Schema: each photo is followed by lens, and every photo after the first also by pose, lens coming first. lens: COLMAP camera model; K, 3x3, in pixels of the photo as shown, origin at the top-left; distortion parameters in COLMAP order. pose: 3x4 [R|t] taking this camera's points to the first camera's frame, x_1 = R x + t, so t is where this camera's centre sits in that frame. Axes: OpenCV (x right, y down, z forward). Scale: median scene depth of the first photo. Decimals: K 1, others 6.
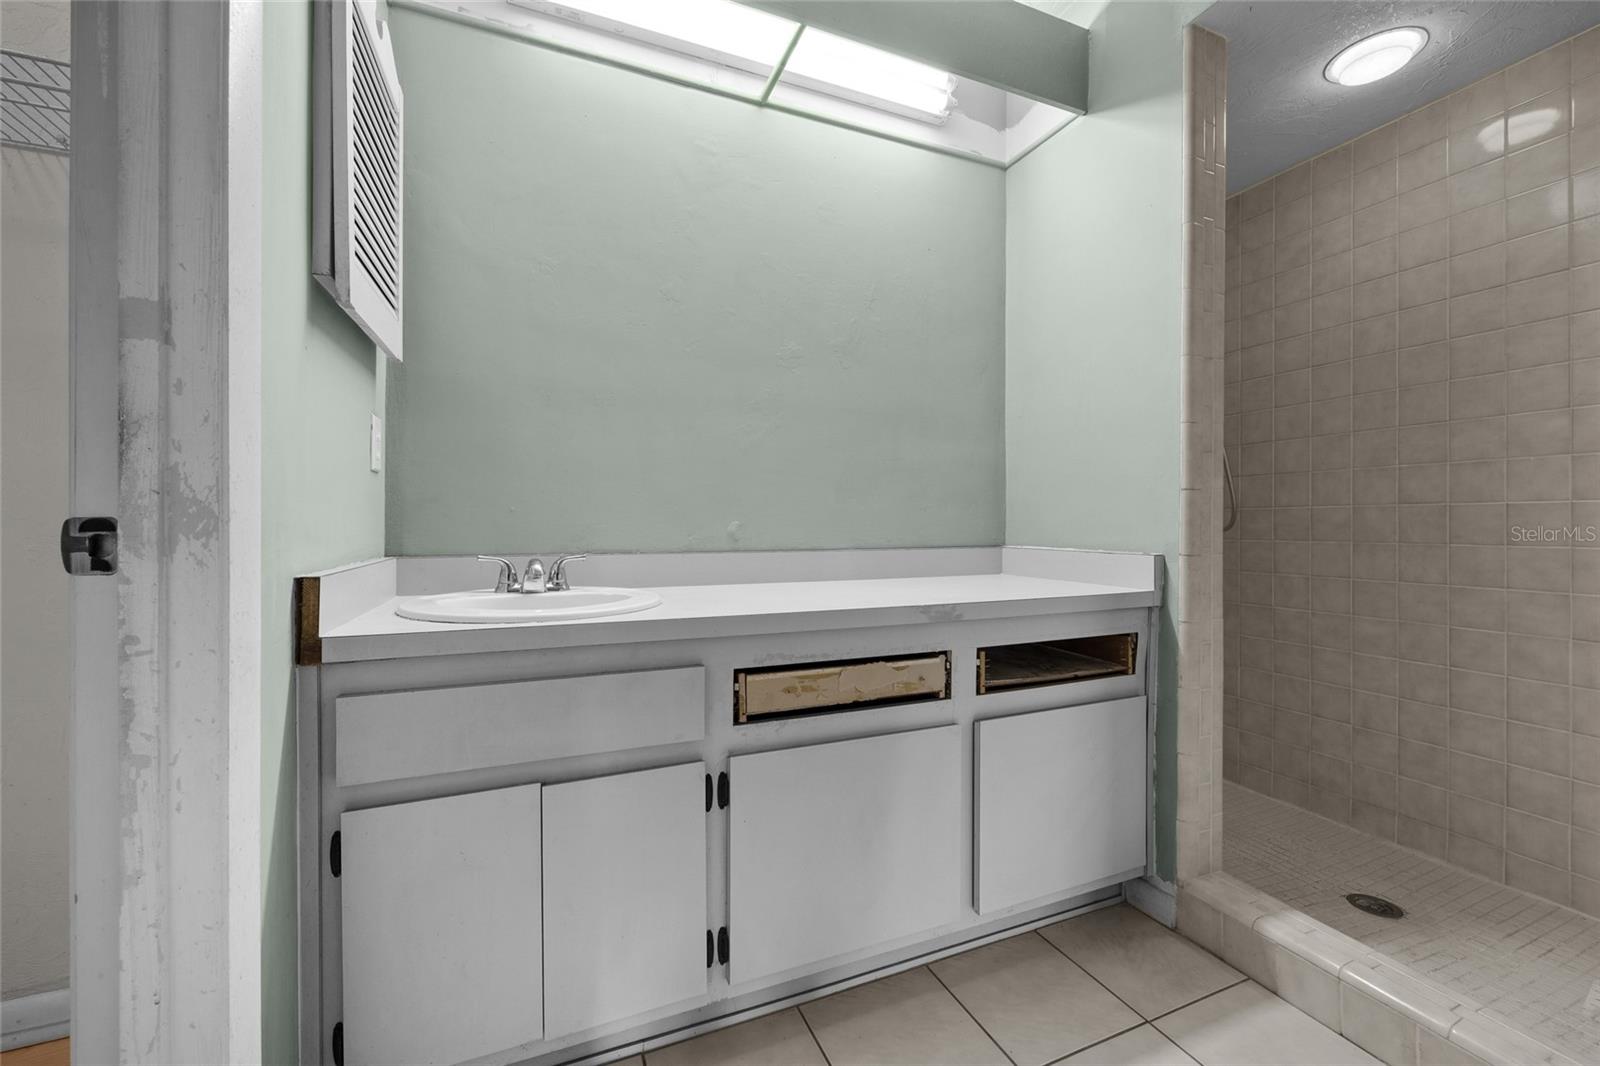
lens RADIAL K [[621.3, 0, 796.7], [0, 621.3, 527.7], [0, 0, 1]] dist [-0.001572, -0.000091]
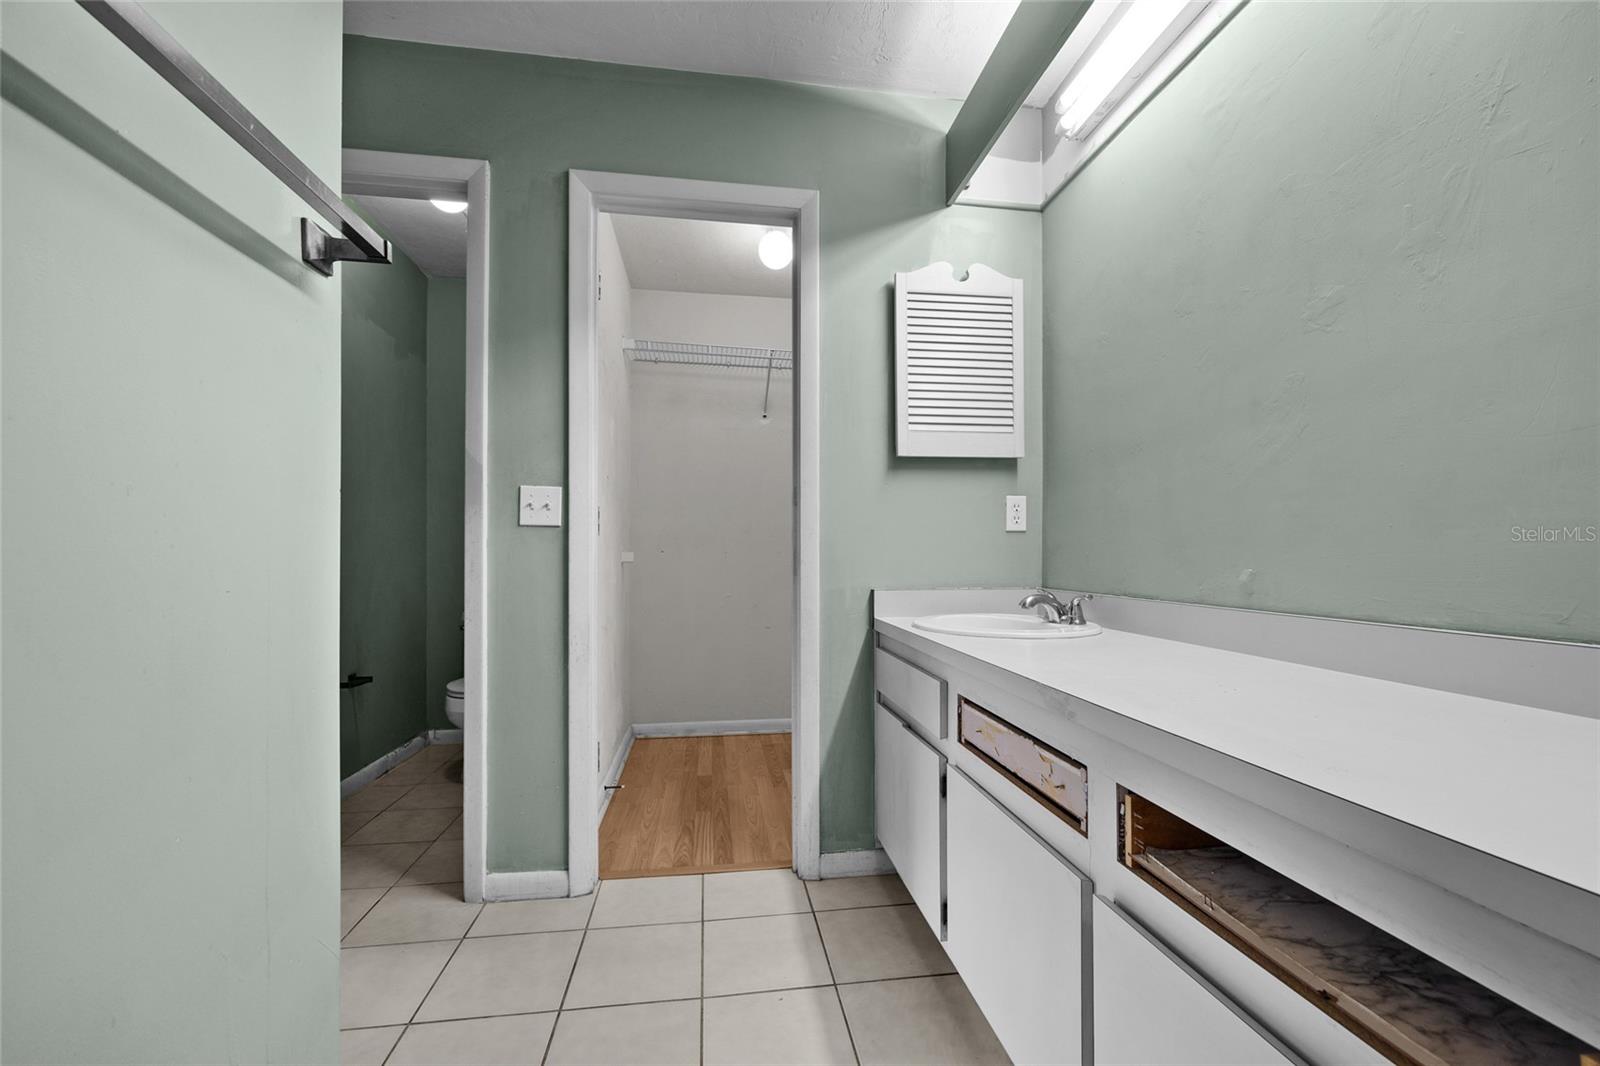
lens RADIAL K [[639.6, 0, 793.7], [0, 639.6, 546.3], [0, 0, 1]] dist [-0.002105, -0.000169]
pose [[-0.253151, -0.013769, -0.967329, 0.981017], [-0.000250, 0.999900, -0.014167, -0.032779], [0.967427, -0.003344, -0.253129, 0.841222]]
